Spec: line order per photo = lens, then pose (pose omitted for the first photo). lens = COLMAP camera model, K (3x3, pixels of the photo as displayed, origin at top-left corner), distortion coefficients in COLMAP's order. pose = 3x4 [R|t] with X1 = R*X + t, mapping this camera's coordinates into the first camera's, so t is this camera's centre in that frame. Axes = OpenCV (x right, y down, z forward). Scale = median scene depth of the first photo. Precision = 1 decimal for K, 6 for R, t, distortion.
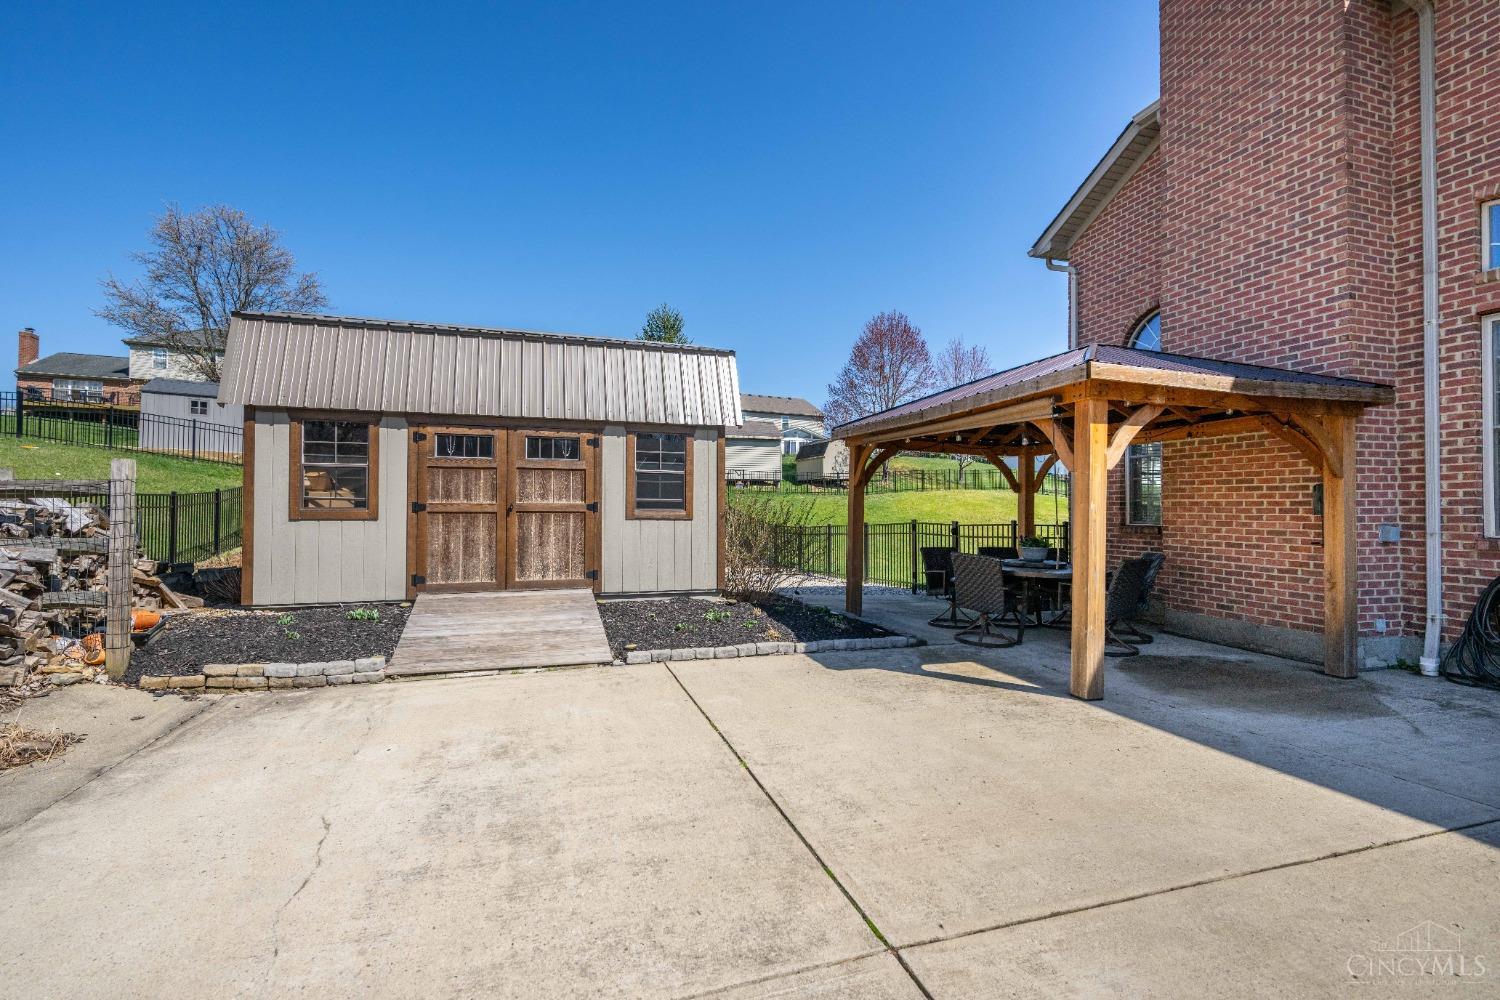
lens RADIAL K [[673.1, 0, 741.2], [0, 673.1, 498.8], [0, 0, 1]] dist [-0.002278, 0.000992]
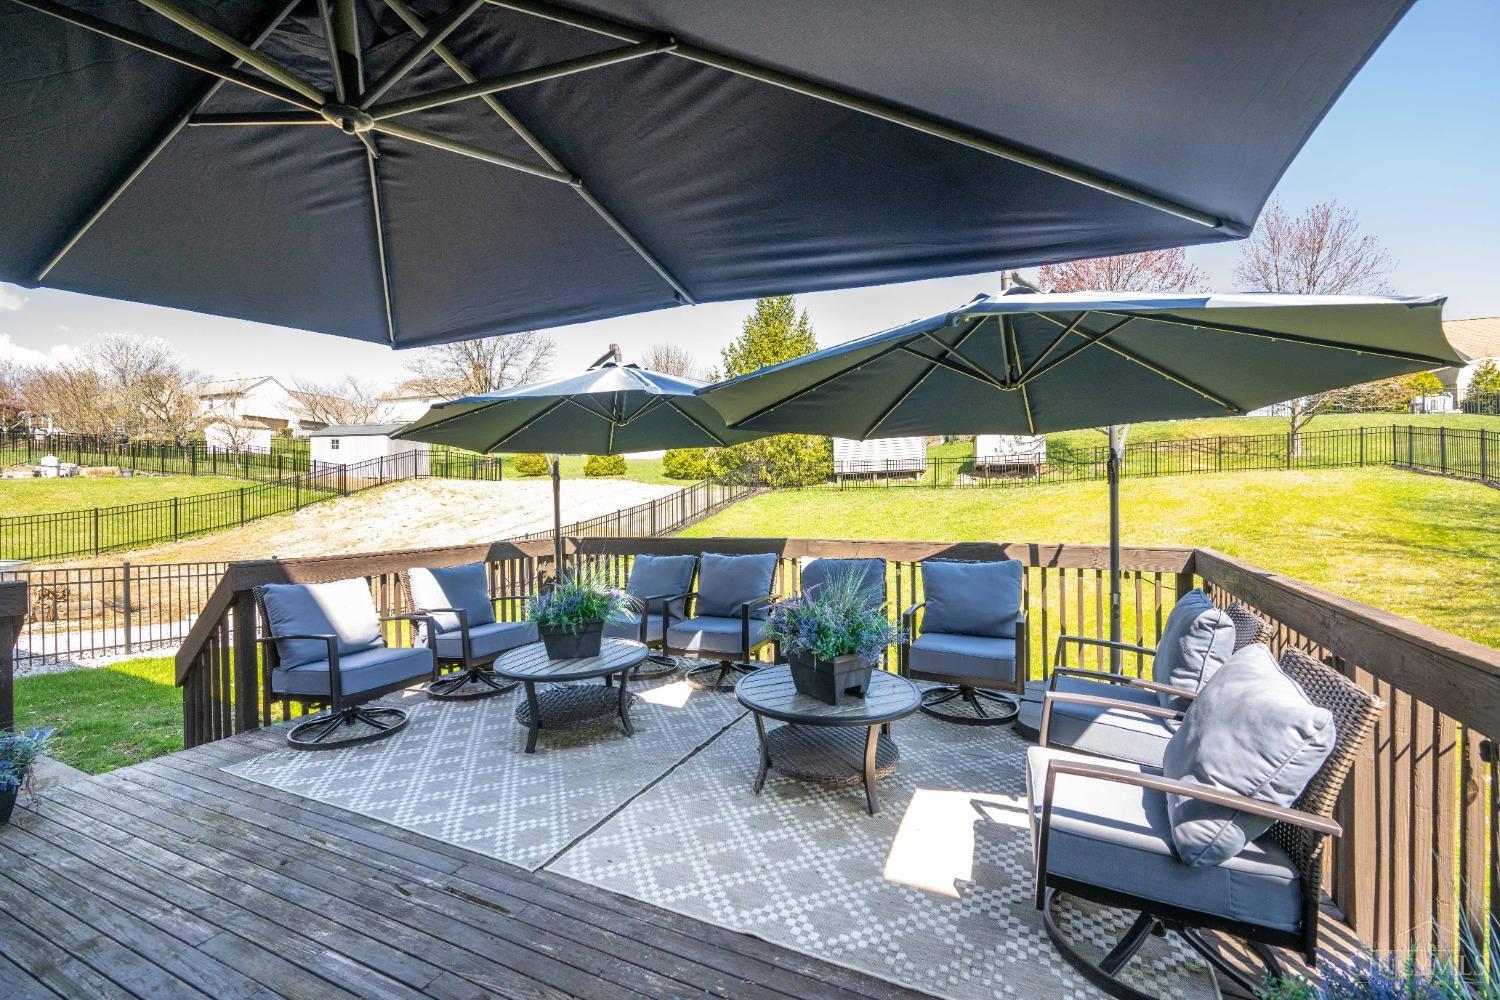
lens RADIAL K [[639.1, 0, 740.8], [0, 639.1, 493.9], [0, 0, 1]] dist [-0.000590, 0.000199]
pose [[0.739204, -0.020186, -0.673179, 2.080358], [0.027745, 0.999615, 0.000491, -0.037120], [0.672910, -0.019040, 0.739479, 1.805988]]
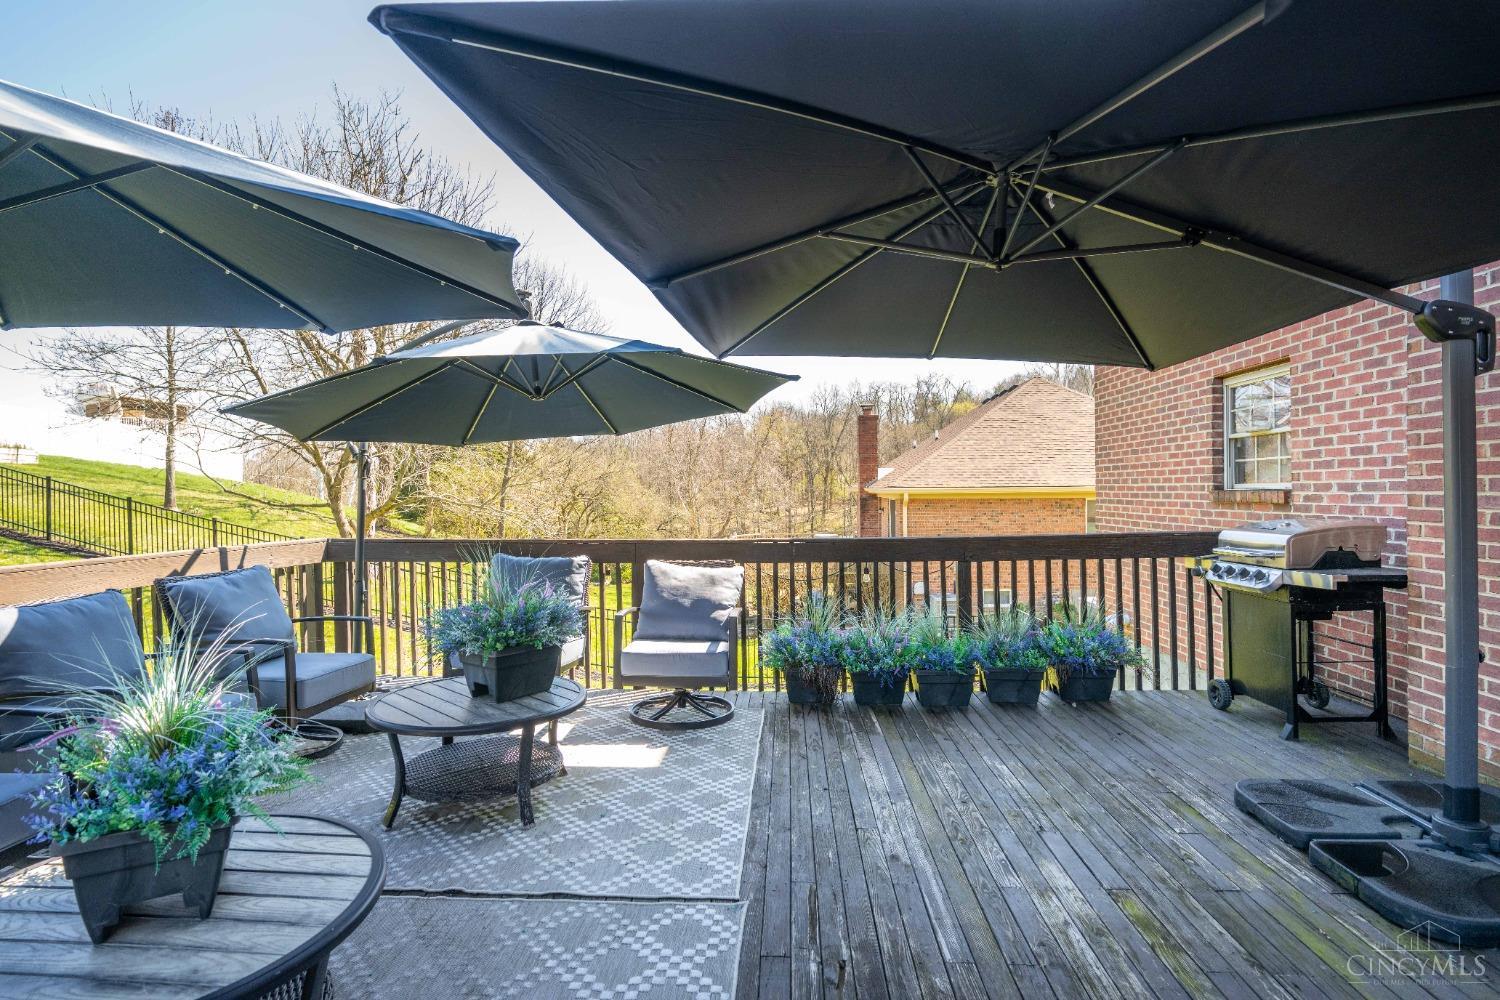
lens RADIAL K [[732.0, 0, 750.9], [0, 732.0, 498.5], [0, 0, 1]] dist [0.000078, 0.000933]
pose [[0.340466, -0.018990, 0.940065, 1.446281], [-0.004219, 0.999755, 0.021724, -0.033789], [-0.940248, -0.011362, 0.340302, 1.864402]]
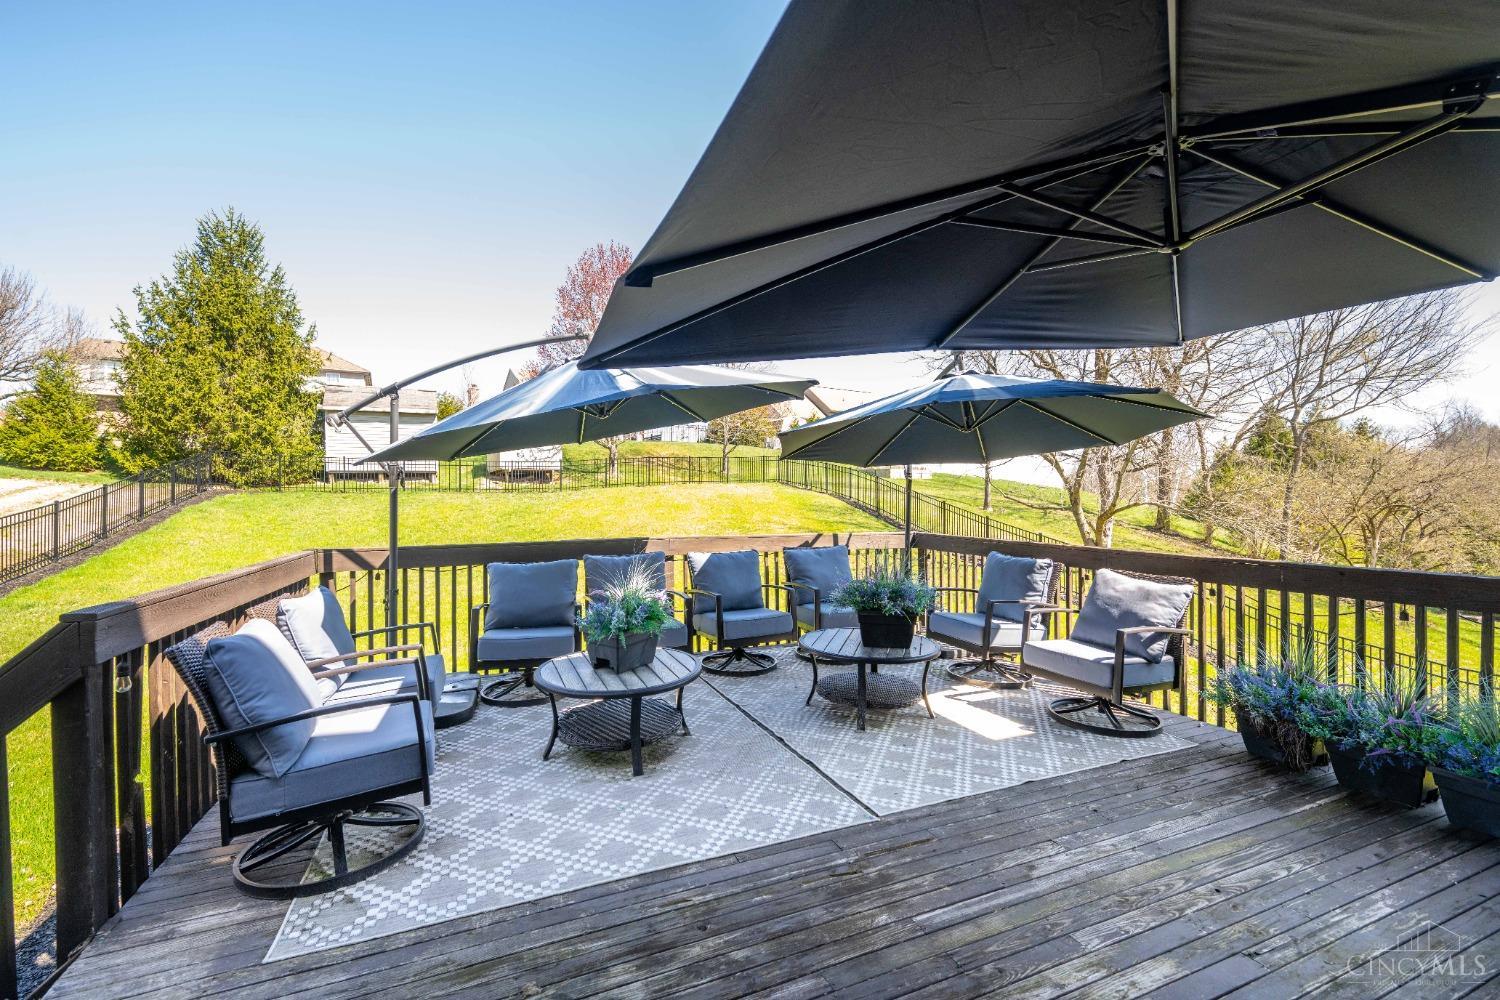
lens RADIAL K [[639.1, 0, 747.1], [0, 639.1, 495.8], [0, 0, 1]] dist [-0.000590, 0.000199]
pose [[0.993854, -0.008746, 0.110357, 1.640744], [0.007477, 0.999901, 0.011908, -0.042824], [-0.110450, -0.011010, 0.993821, 1.599992]]
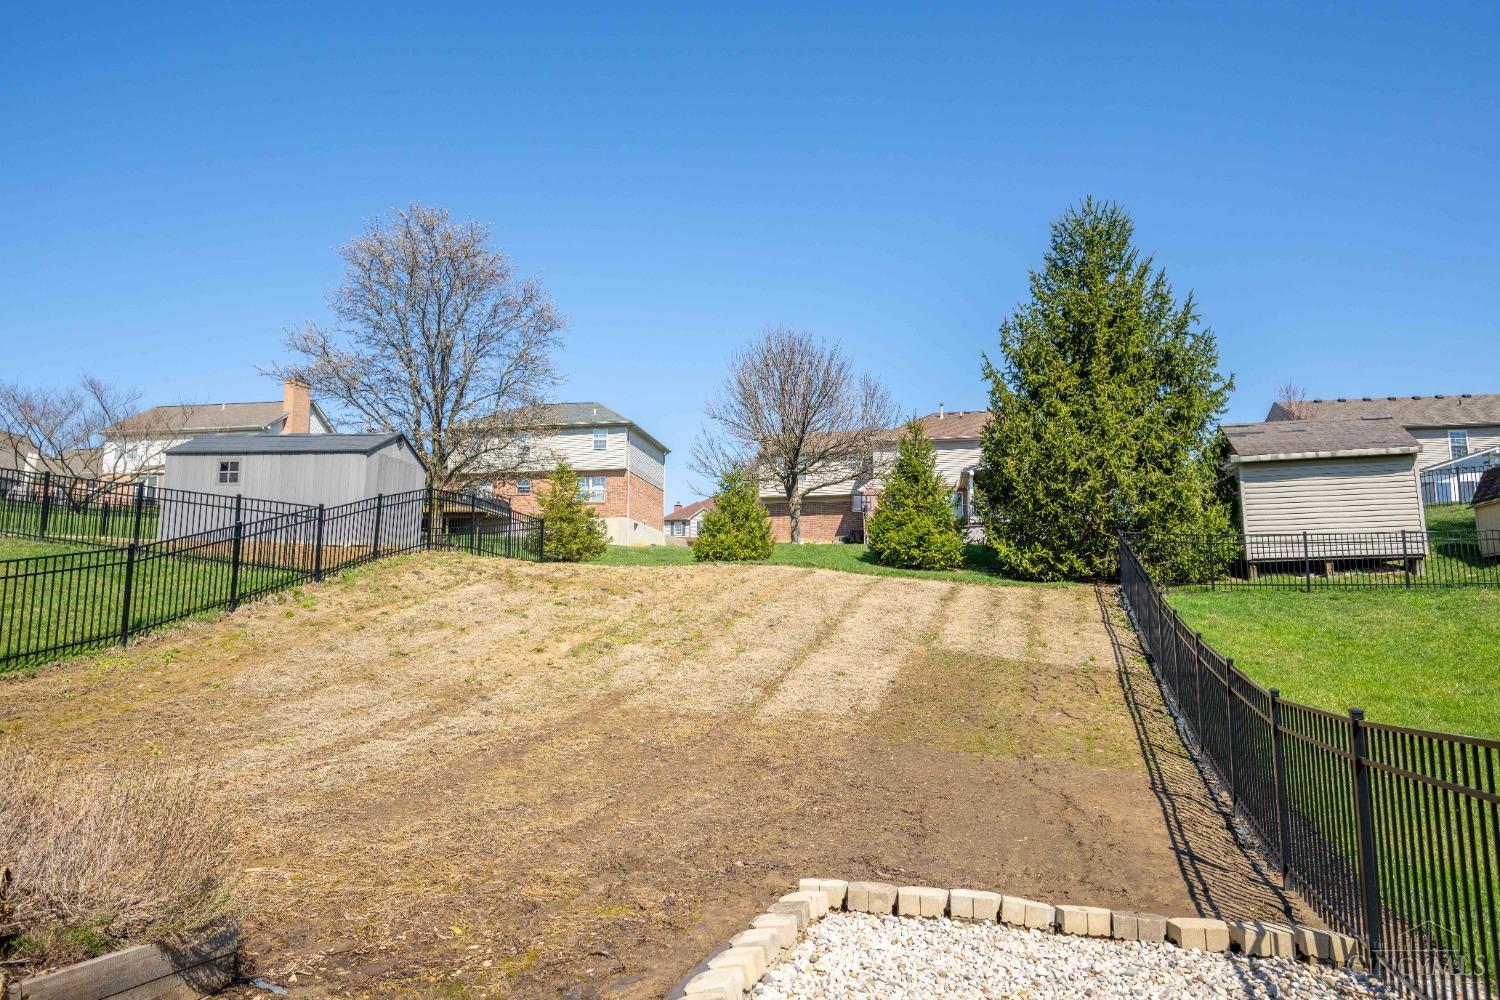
lens RADIAL K [[976.6, 0, 742.6], [0, 976.6, 492.5], [0, 0, 1]] dist [0.000793, -0.004812]
pose [[0.829132, -0.087099, -0.552226, 0.243322], [0.015730, 0.991033, -0.132691, 0.029409], [0.558832, 0.101332, 0.823067, 1.606341]]
